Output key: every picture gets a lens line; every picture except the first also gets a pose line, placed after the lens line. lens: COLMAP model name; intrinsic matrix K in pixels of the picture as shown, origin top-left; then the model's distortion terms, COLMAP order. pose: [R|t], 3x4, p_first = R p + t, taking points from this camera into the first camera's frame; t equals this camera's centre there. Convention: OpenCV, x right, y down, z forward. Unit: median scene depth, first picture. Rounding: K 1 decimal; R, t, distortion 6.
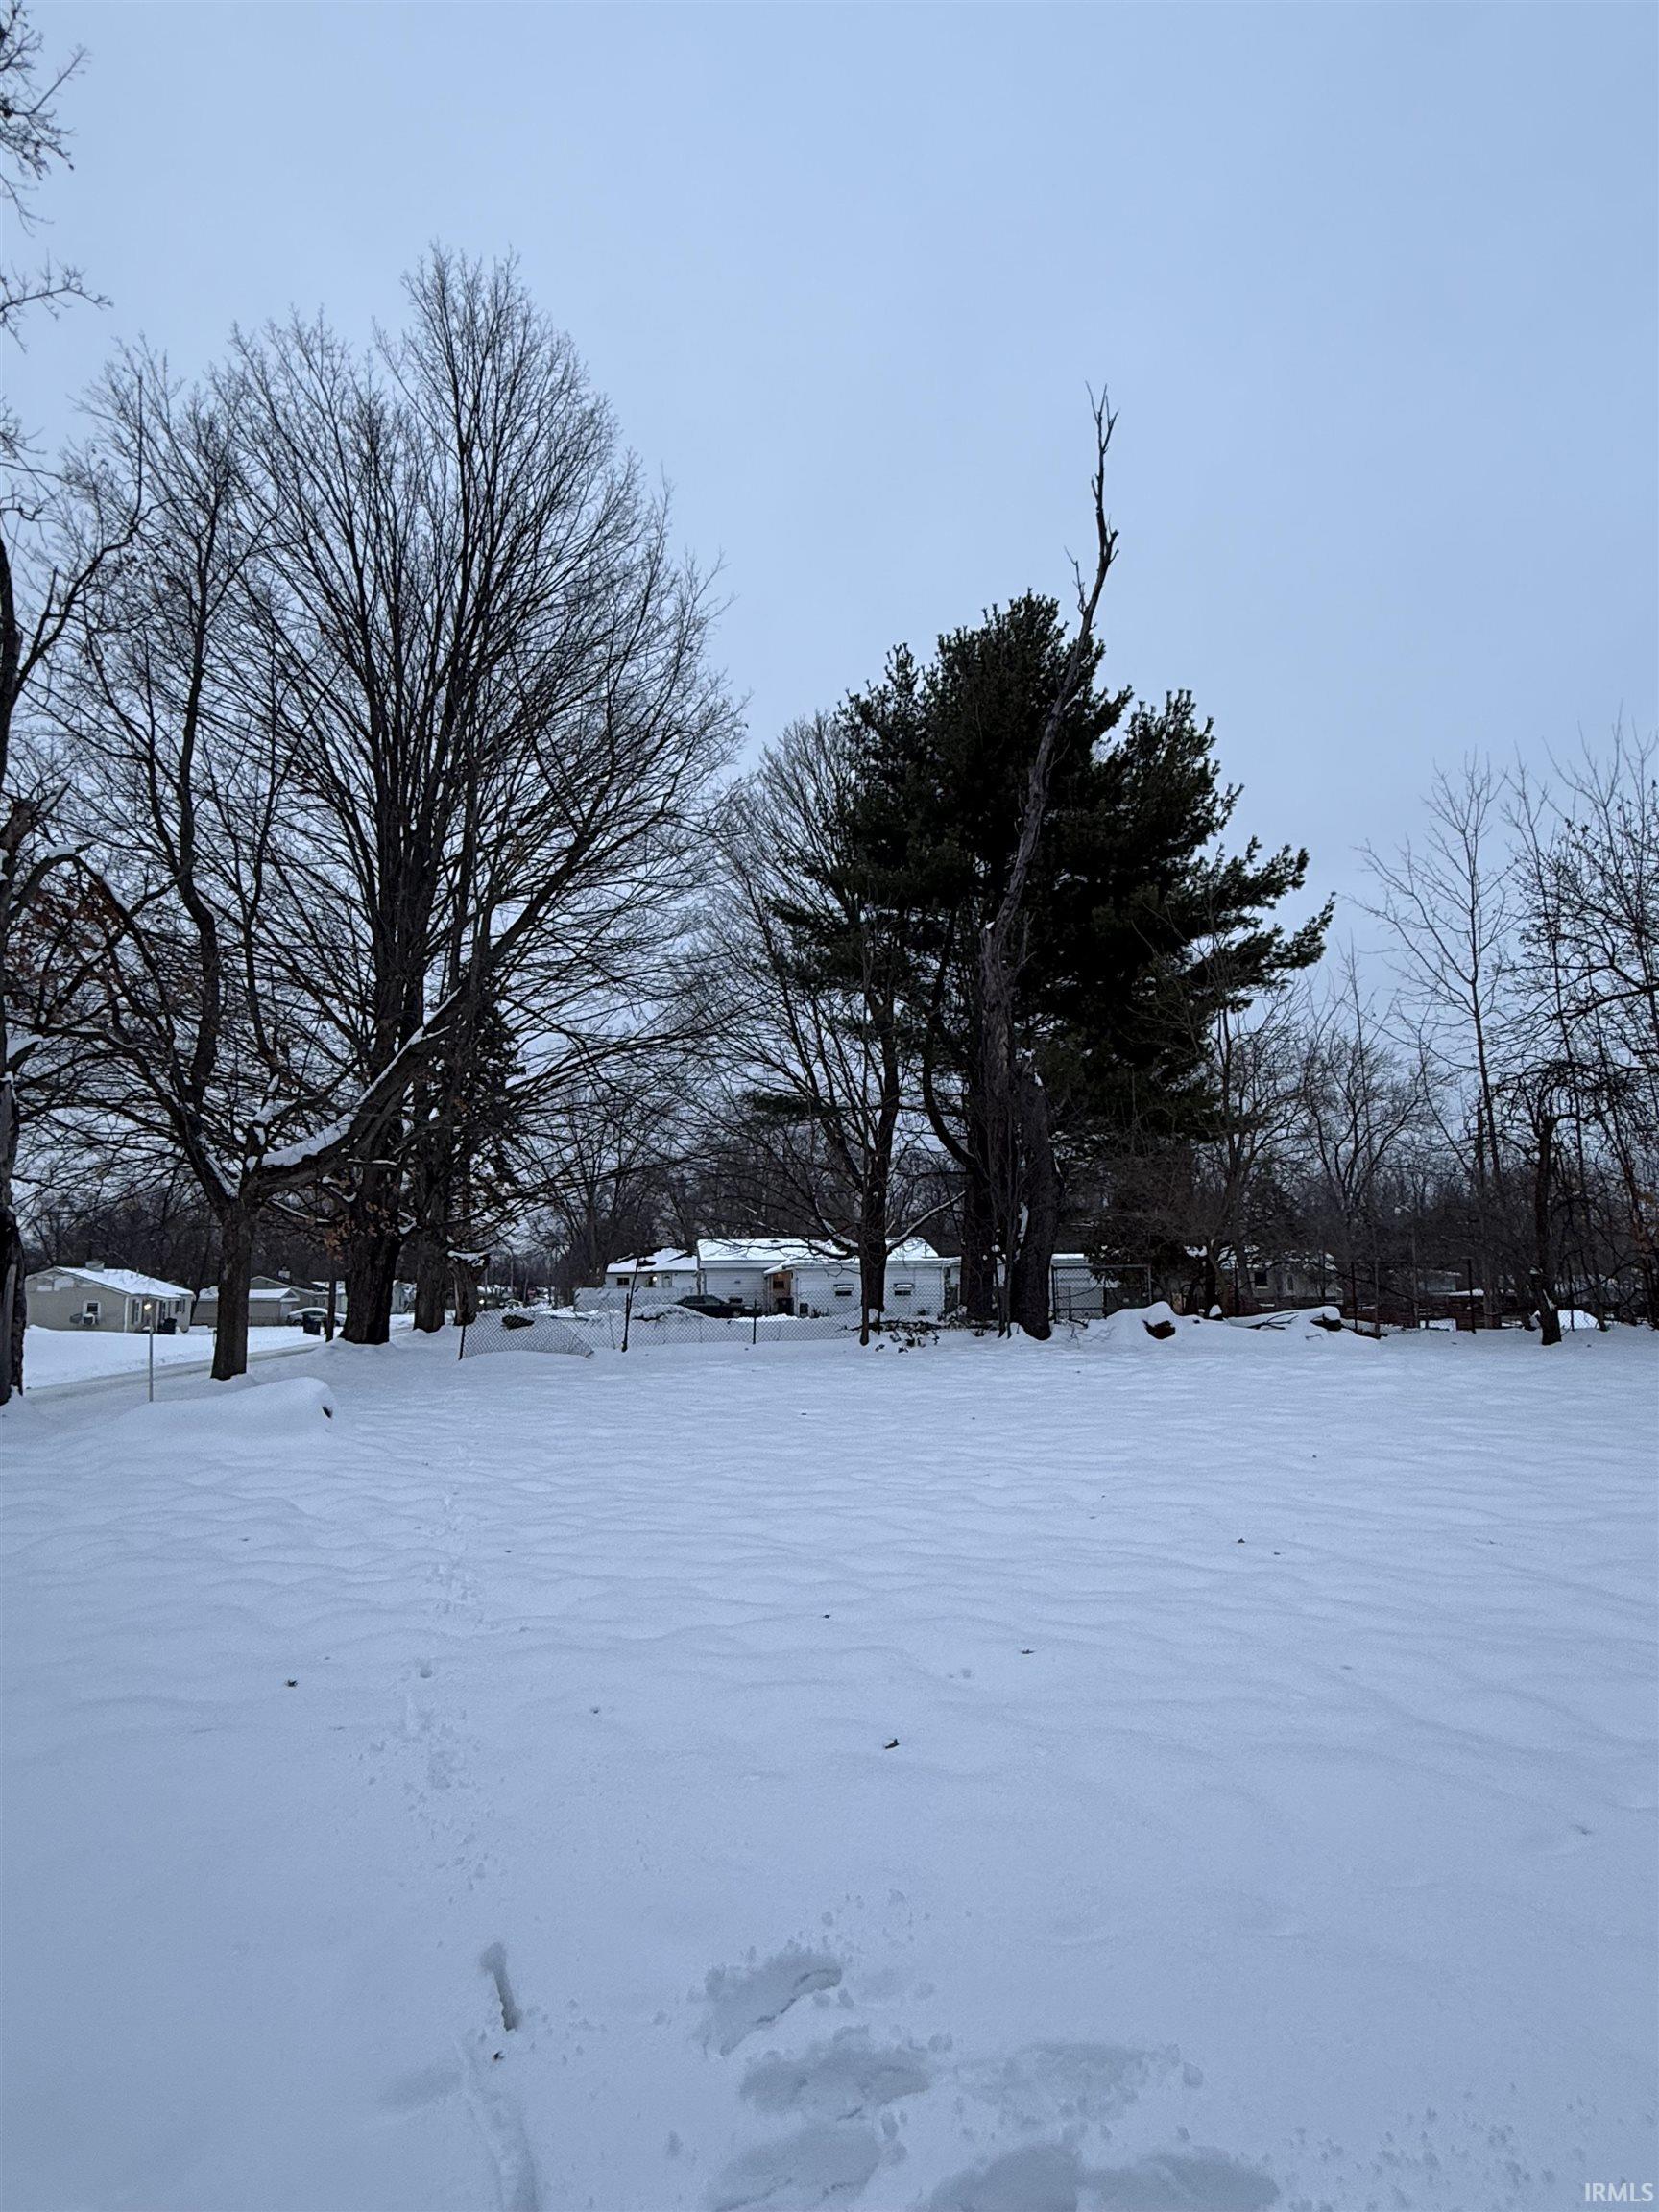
lens RADIAL K [[1227.9, 0, 828.0], [0, 1227.9, 1108.3], [0, 0, 1]] dist [0.001005, 0.000111]
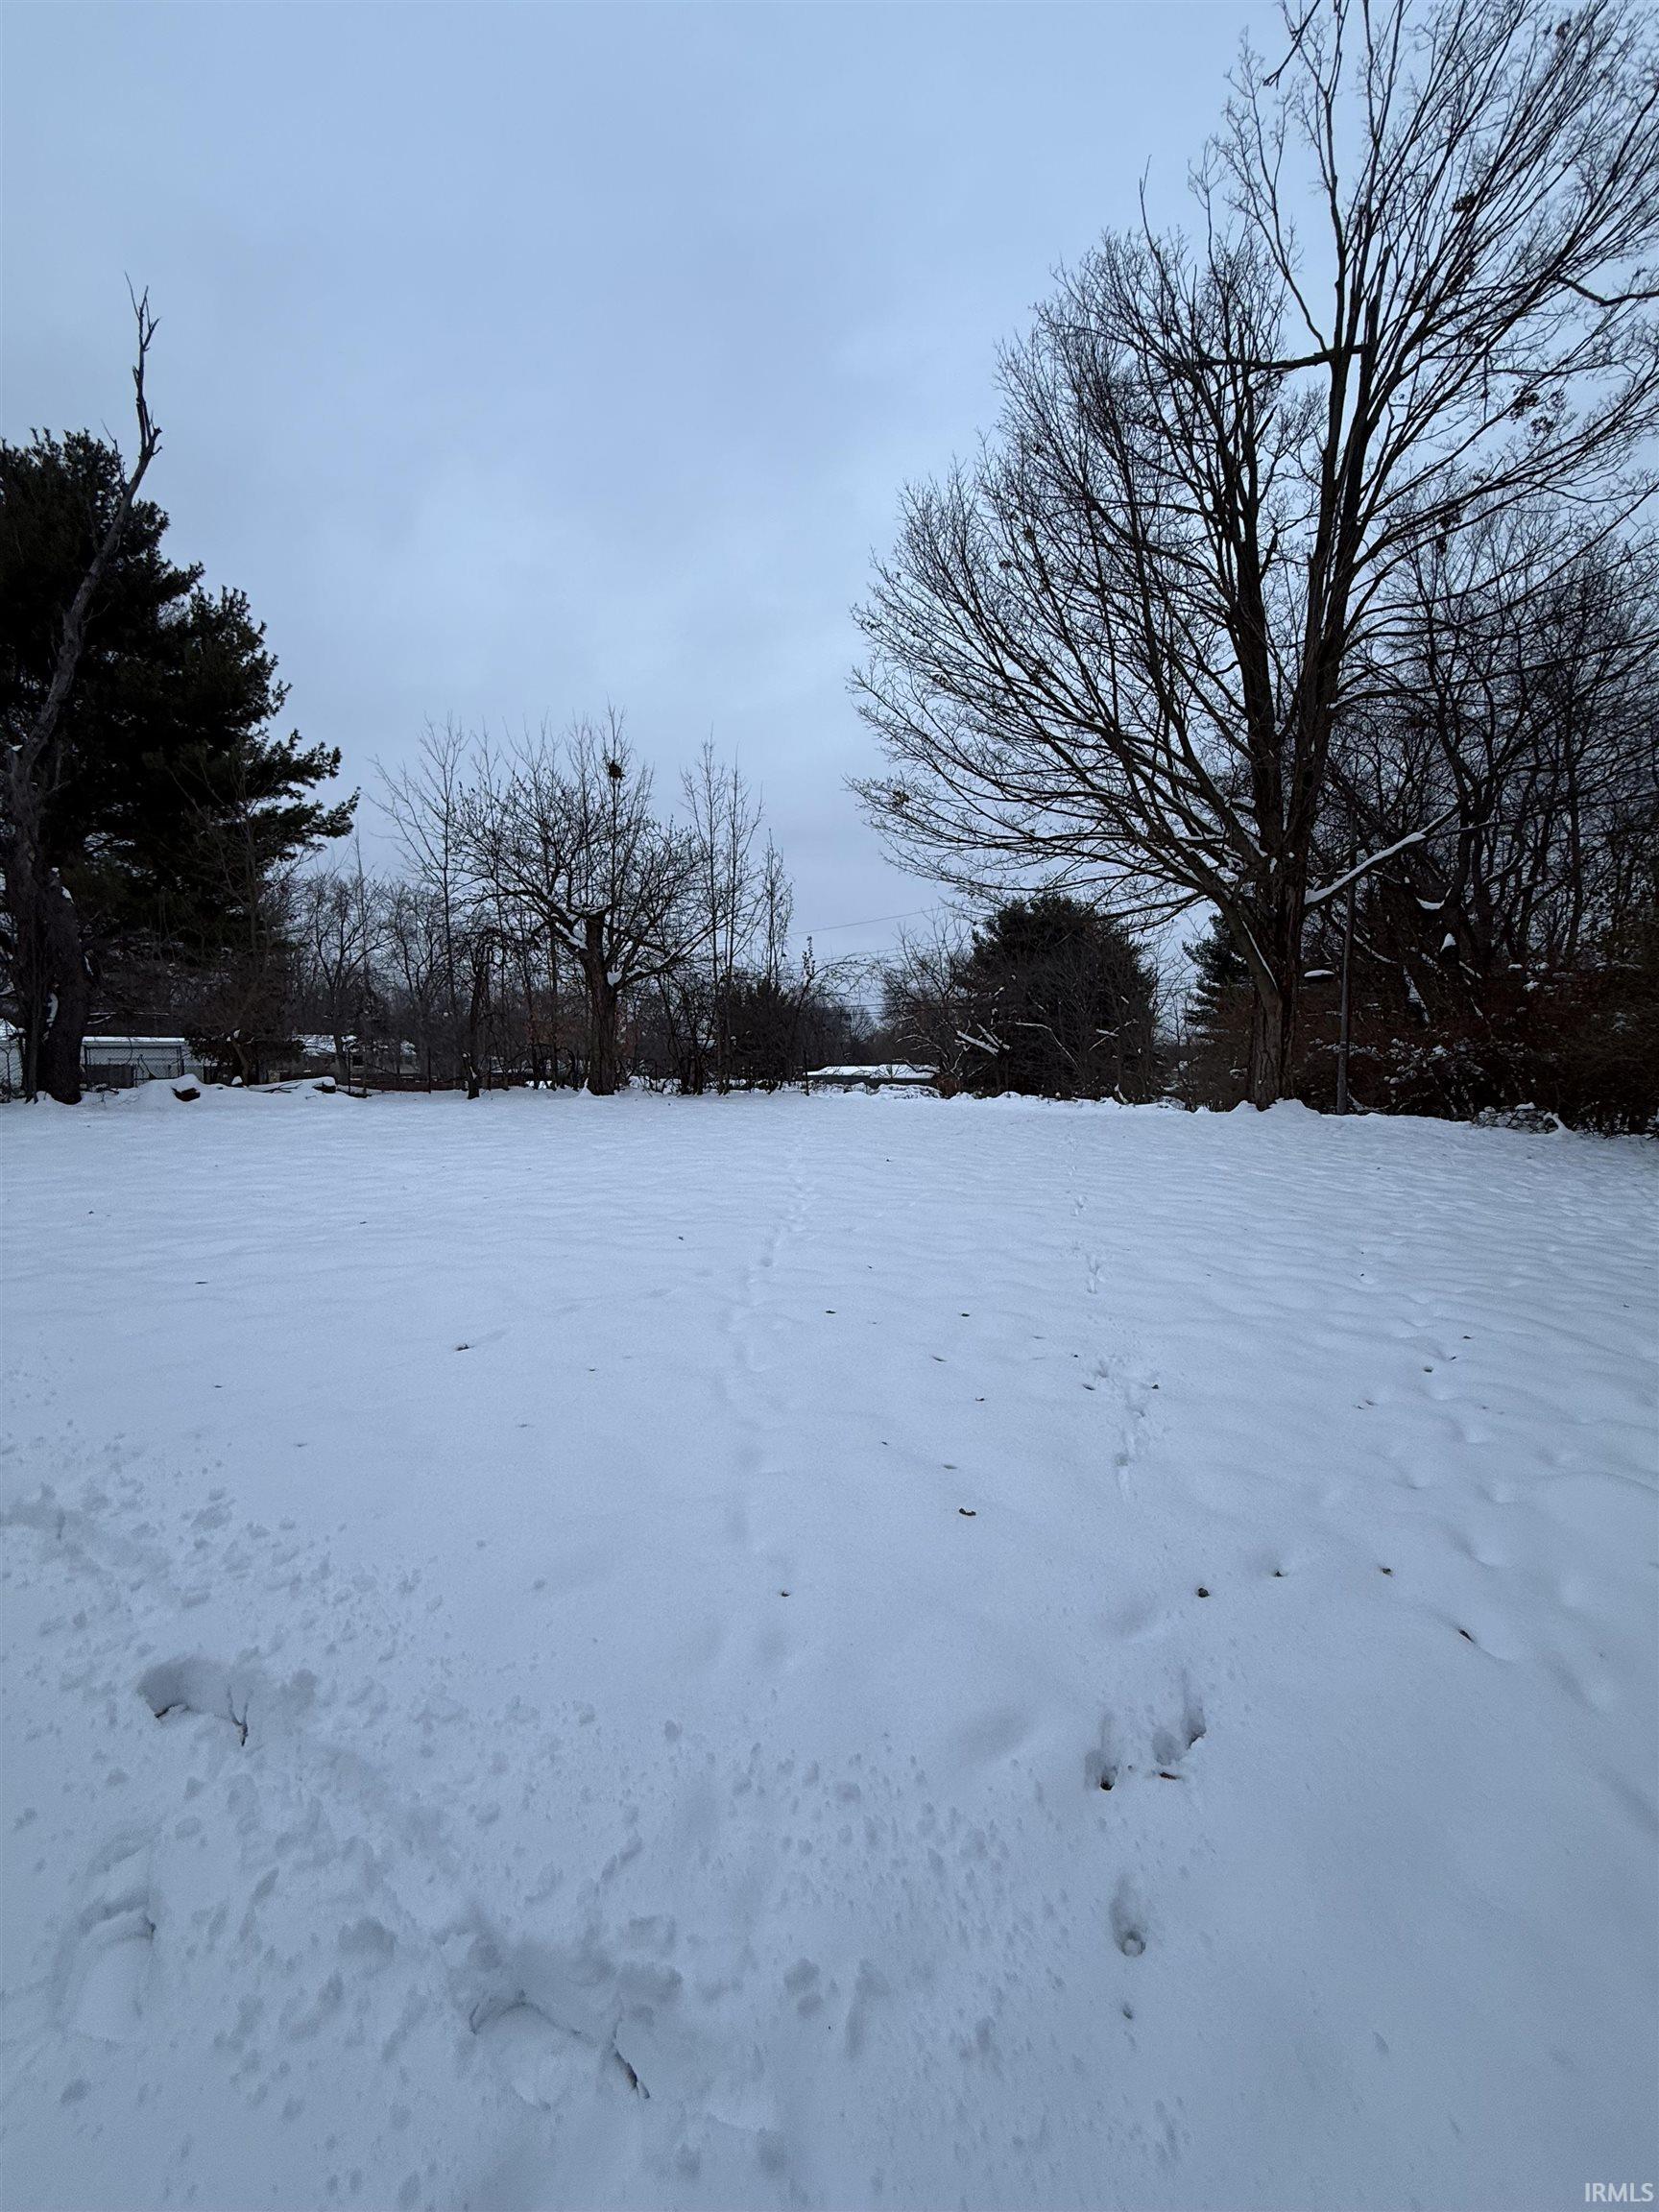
lens RADIAL K [[880.7, 0, 832.2], [0, 880.7, 1102.6], [0, 0, 1]] dist [-0.000421, 0.000343]
pose [[0.686539, -0.024969, 0.726664, 0.041140], [-0.108182, 0.984778, 0.136046, -0.015083], [-0.719000, -0.172012, 0.673387, -0.126426]]
